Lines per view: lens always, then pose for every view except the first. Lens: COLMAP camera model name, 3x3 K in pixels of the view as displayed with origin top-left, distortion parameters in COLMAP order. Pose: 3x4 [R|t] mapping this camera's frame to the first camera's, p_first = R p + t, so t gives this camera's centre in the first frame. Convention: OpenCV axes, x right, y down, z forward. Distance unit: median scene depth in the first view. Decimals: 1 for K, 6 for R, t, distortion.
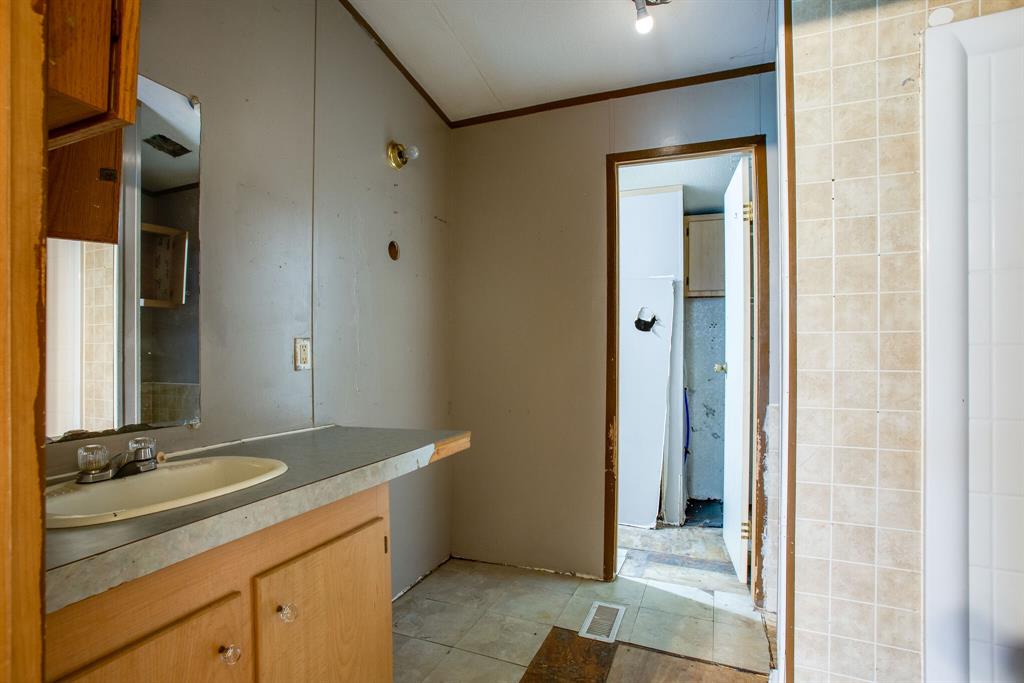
lens RADIAL K [[508.7, 0, 510.4], [0, 508.7, 331.0], [0, 0, 1]] dist [-0.056380, 0.040163]
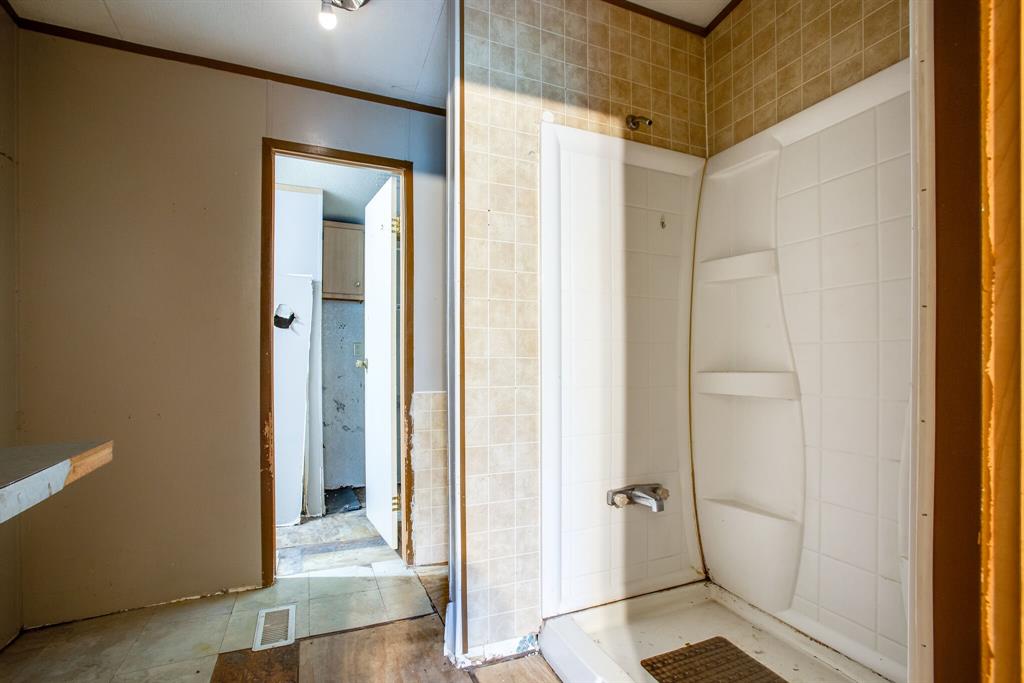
lens RADIAL K [[476.1, 0, 512.0], [0, 476.1, 341.5], [0, 0, 1]] dist [-0.060795, 0.031318]
pose [[0.698427, 0.024724, 0.715254, -0.123137], [-0.030214, 0.999531, -0.005048, 0.027416], [-0.715043, -0.018085, 0.698846, 0.067232]]
